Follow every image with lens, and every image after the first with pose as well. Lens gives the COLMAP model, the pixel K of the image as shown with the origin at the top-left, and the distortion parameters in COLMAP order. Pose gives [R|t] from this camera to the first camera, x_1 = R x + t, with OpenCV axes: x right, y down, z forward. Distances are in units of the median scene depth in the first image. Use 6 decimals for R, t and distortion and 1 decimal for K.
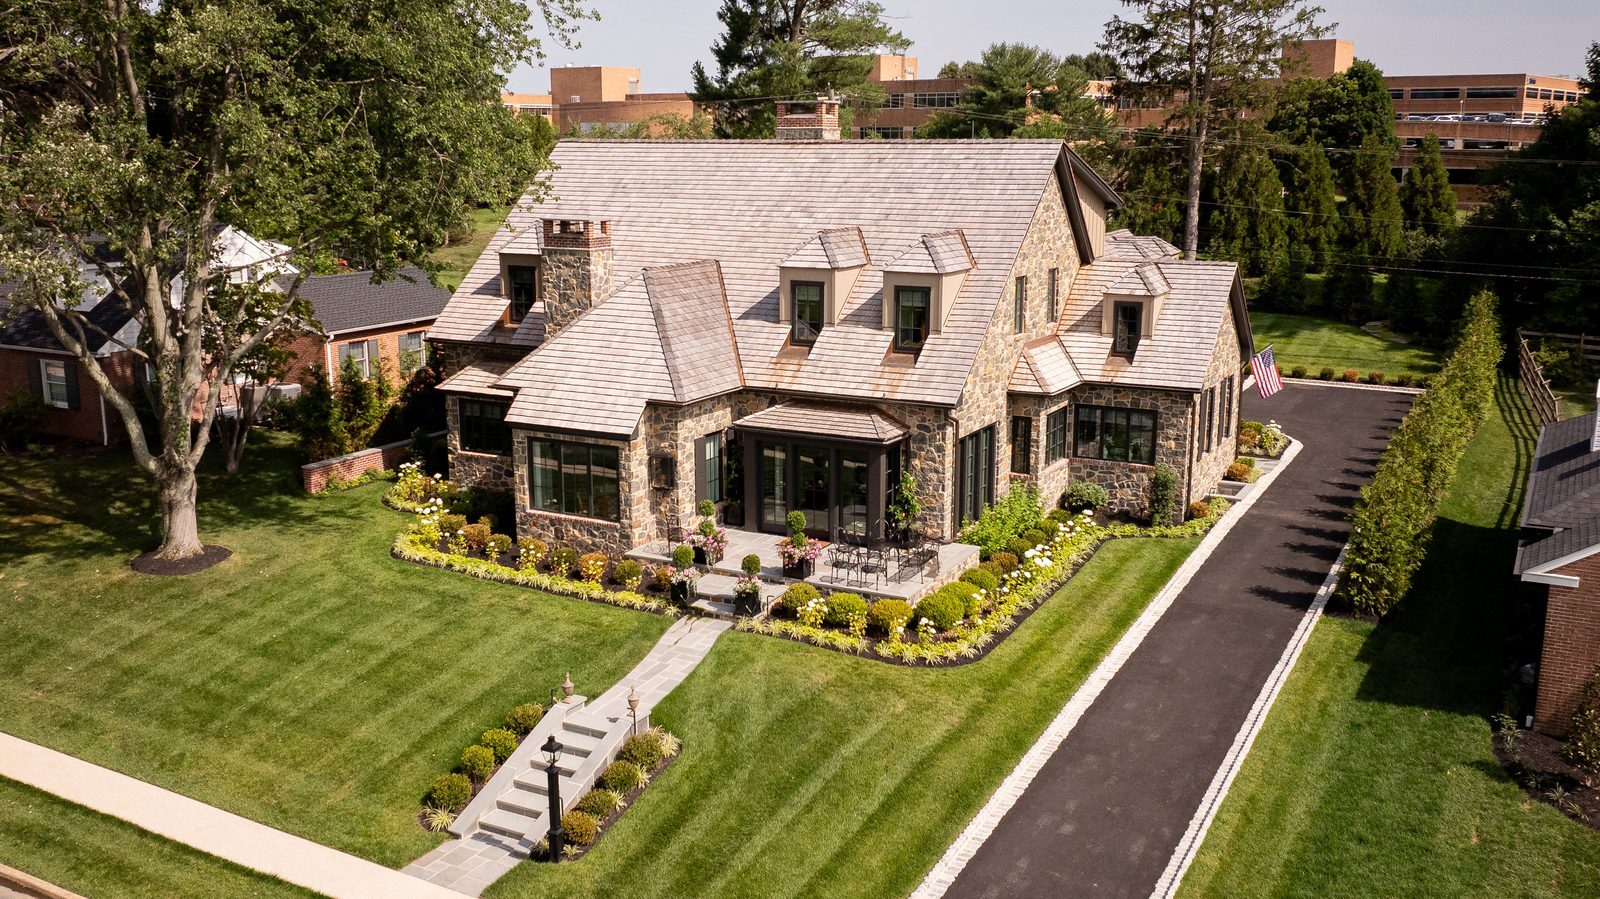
lens RADIAL K [[1441.7, 0, 798.3], [0, 1441.7, 475.5], [0, 0, 1]] dist [-0.001333, -0.062314]
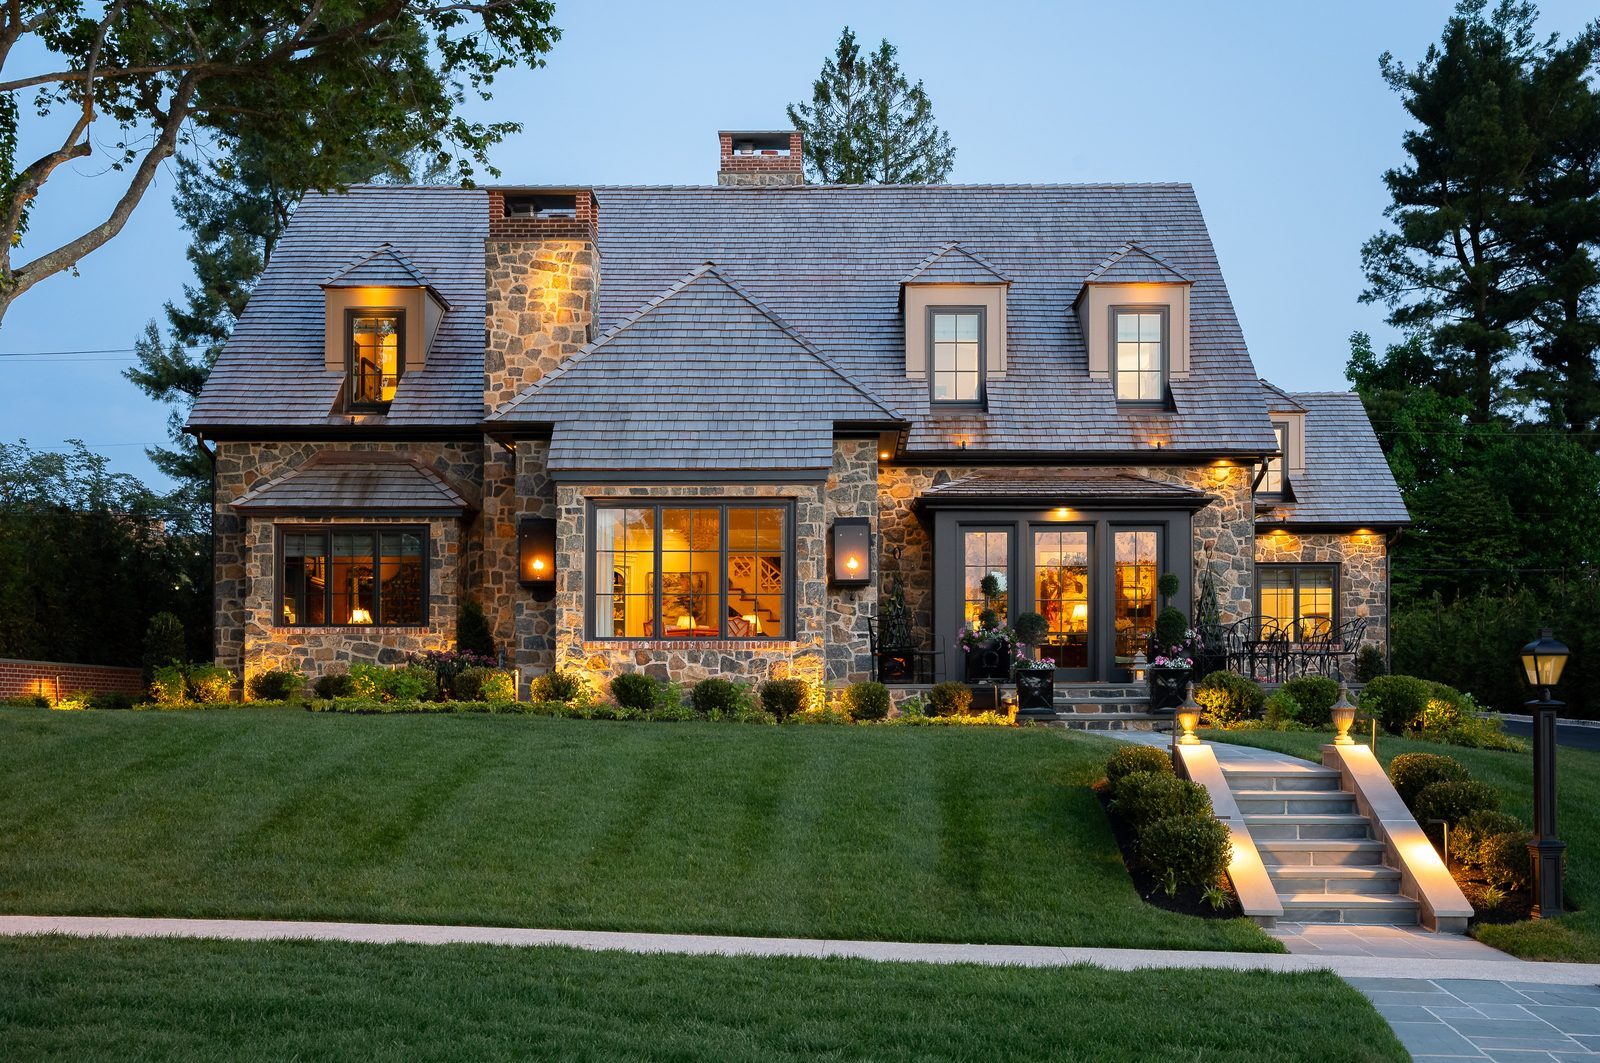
lens RADIAL K [[1876.9, 0, 839.9], [0, 1876.9, 682.4], [0, 0, 1]] dist [0.000025, 0.000000]
pose [[0.883171, 0.006345, 0.469009, -0.436195], [0.106309, 0.971180, -0.213326, 0.199887], [-0.456846, 0.238264, 0.857043, 0.378093]]
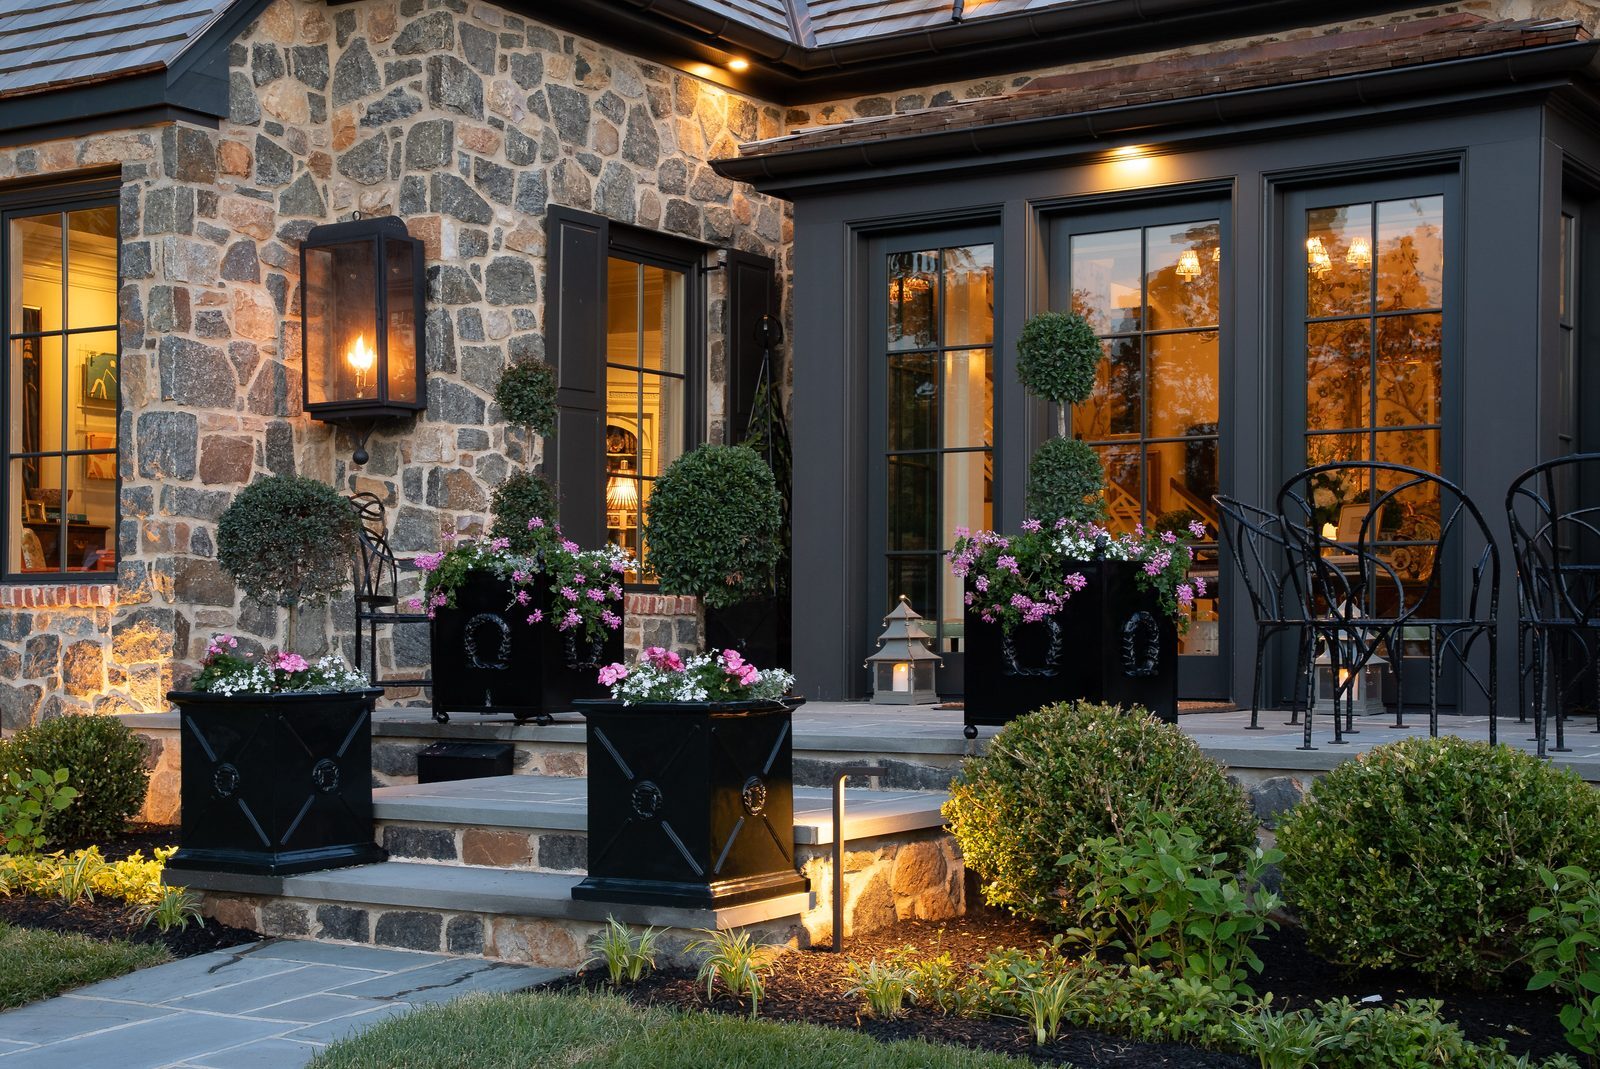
lens RADIAL K [[2336.4, 0, 814.0], [0, 2336.4, 578.1], [0, 0, 1]] dist [0.117018, 0.000000]
pose [[0.995041, 0.003744, -0.099400, -0.001571], [-0.028607, 0.967844, -0.249919, 0.105978], [0.095268, 0.251523, 0.963151, 0.698994]]
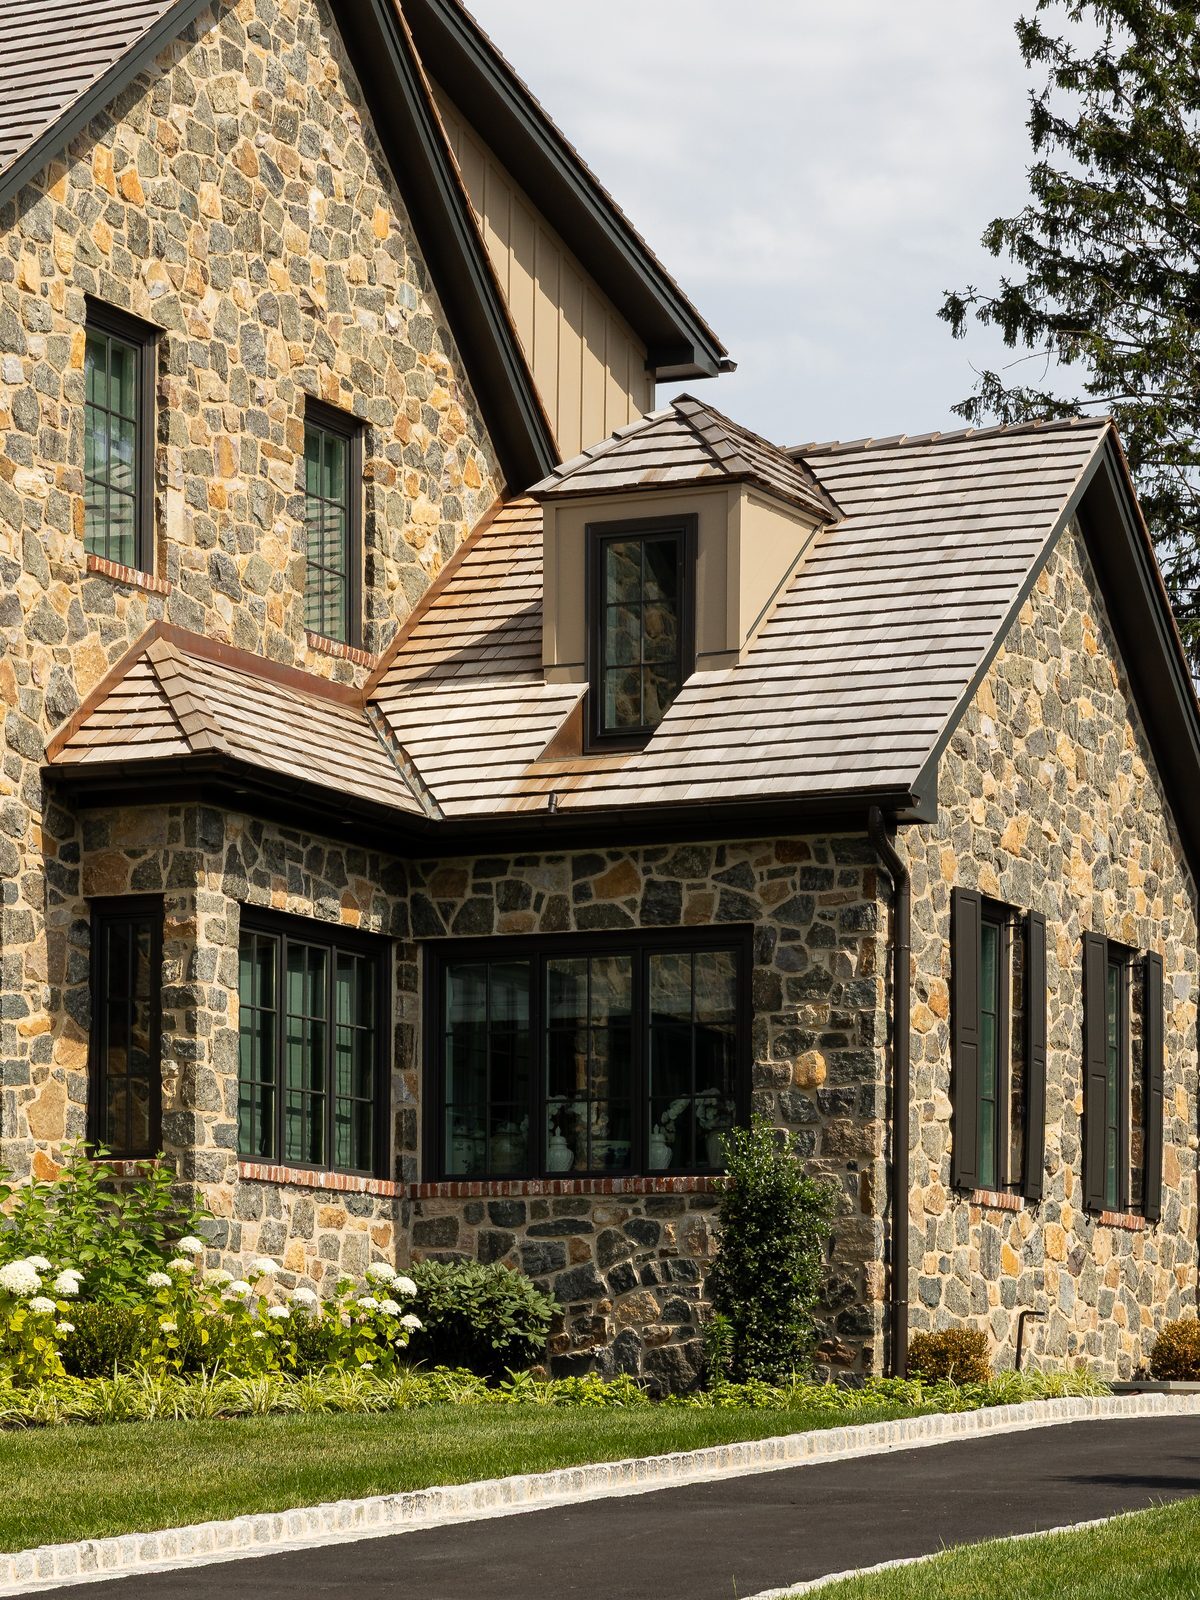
lens RADIAL K [[4433.1, 0, 621.4], [0, 4433.1, 1008.0], [0, 0, 1]] dist [0.002996, 0.000000]
pose [[0.999072, 0.013689, 0.040835, 0.221249], [0.000340, 0.945607, -0.325310, 0.217830], [-0.043067, 0.325022, 0.944725, 0.374073]]
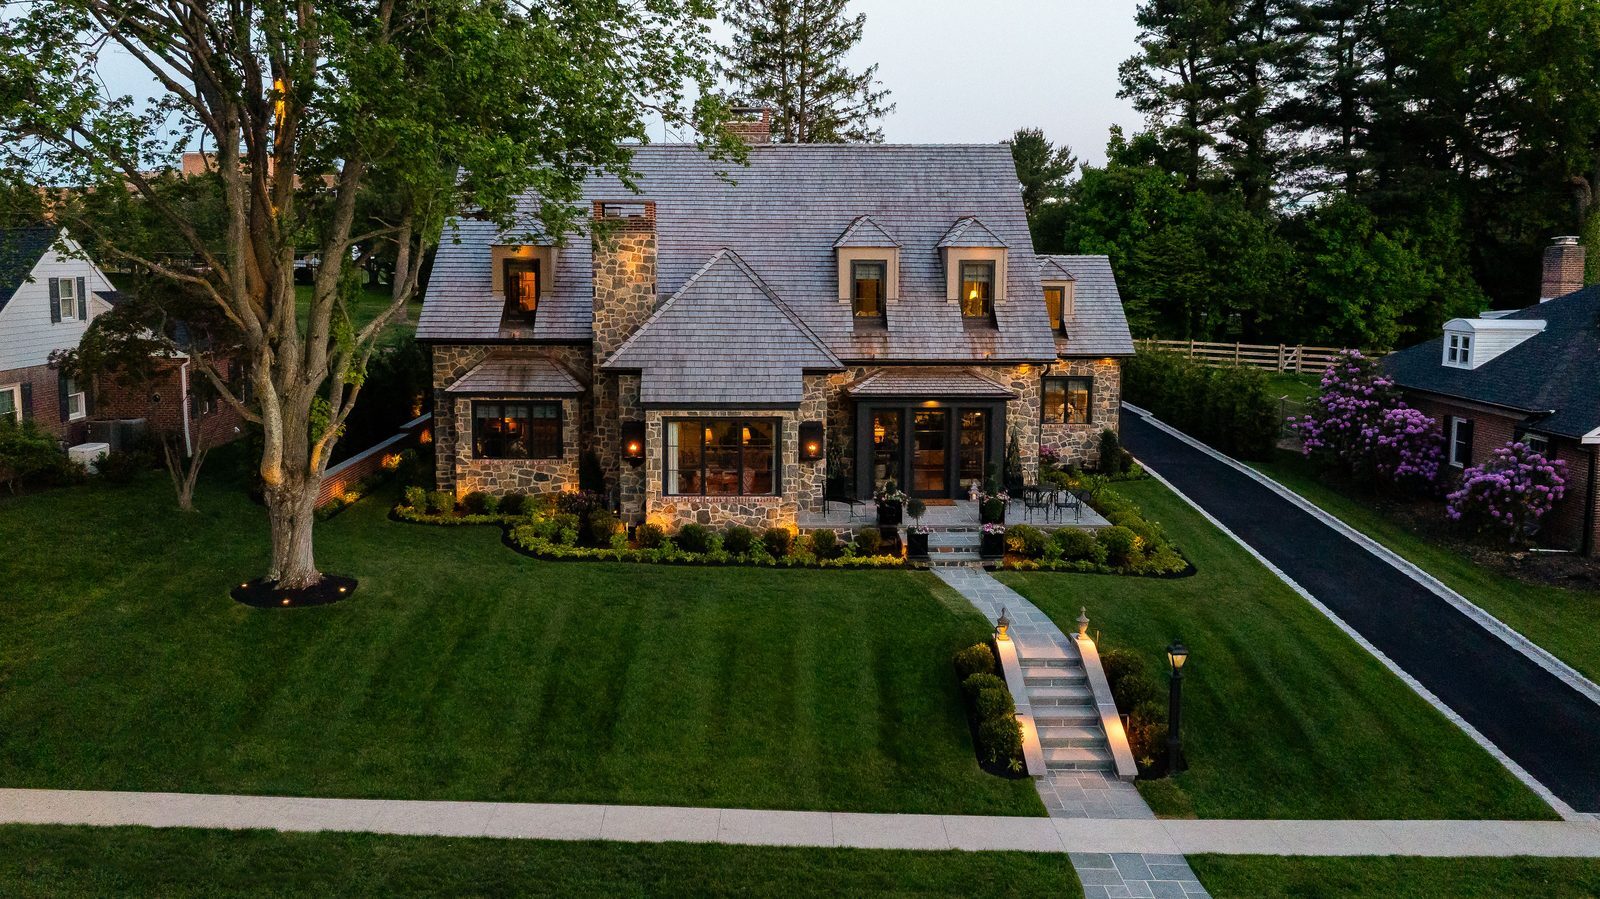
lens RADIAL K [[1303.3, 0, 769.3], [0, 1303.3, 423.4], [0, 0, 1]] dist [-0.031305, -0.019228]
pose [[0.876492, -0.058627, 0.477833, -0.538239], [0.105439, 0.991836, -0.071715, 0.045382], [-0.469728, 0.113240, 0.875519, 0.226150]]
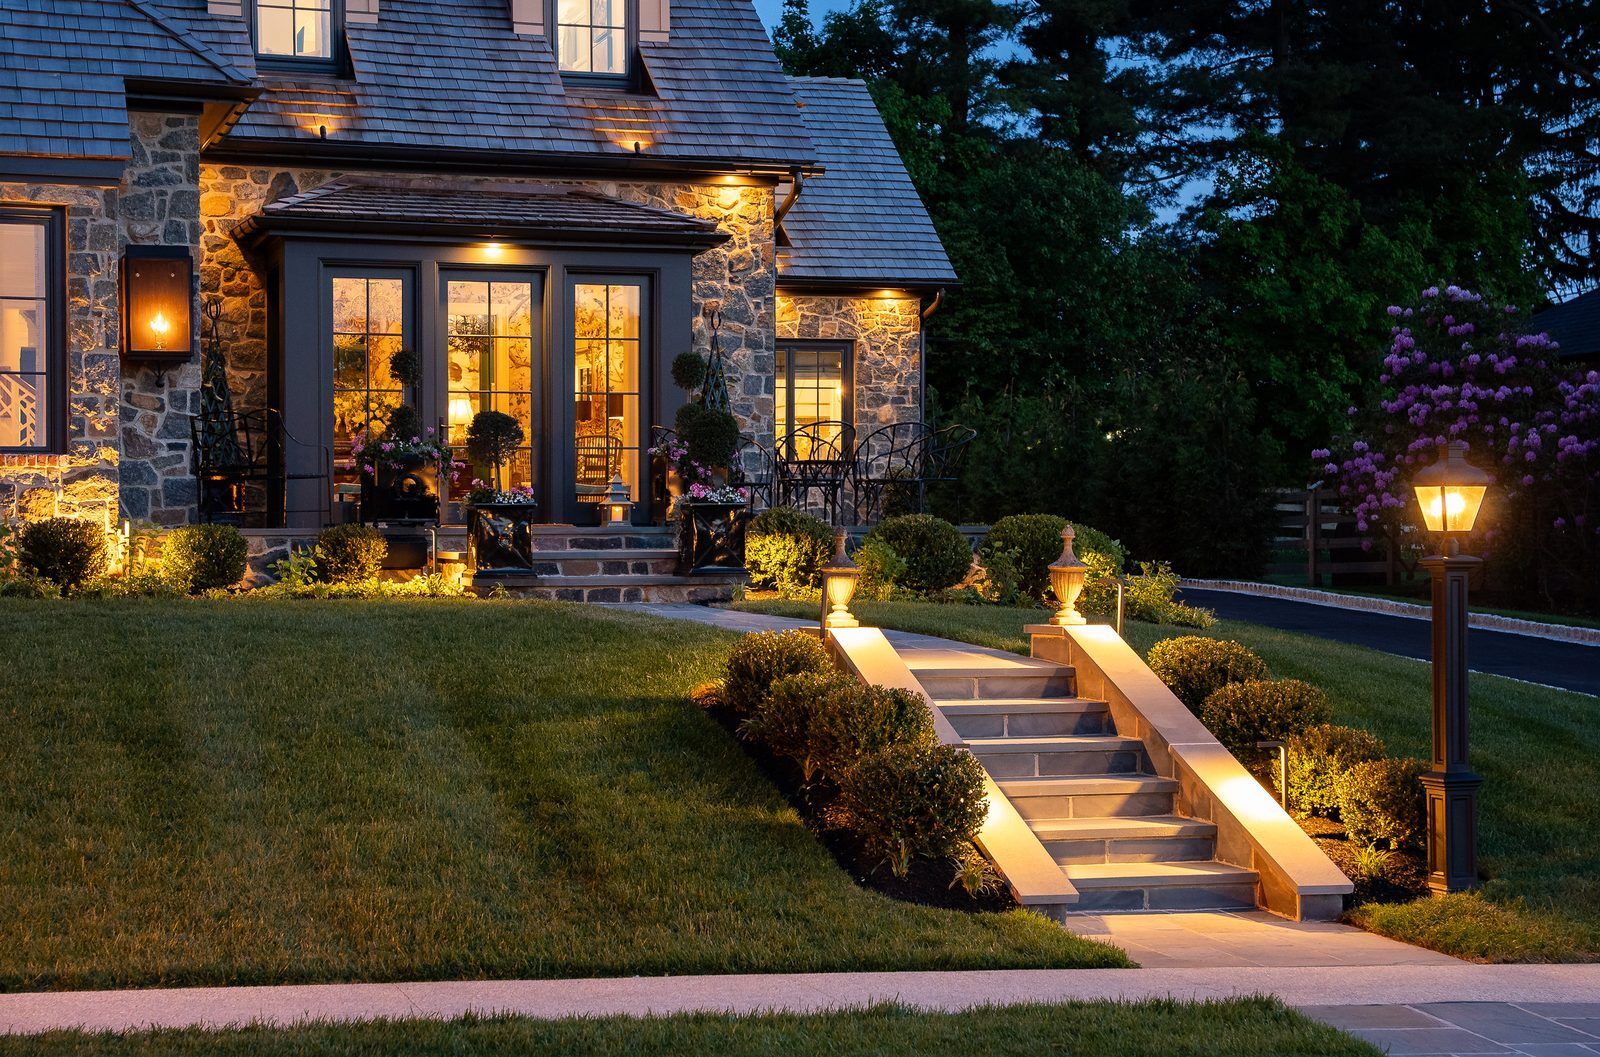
lens RADIAL K [[2880.7, 0, 816.1], [0, 2880.7, 552.0], [0, 0, 1]] dist [0.225866, 0.000000]
pose [[0.694888, -0.002049, 0.719115, -0.466746], [0.167487, 0.972956, -0.159073, 0.182686], [-0.699341, 0.230981, 0.676439, 0.443491]]
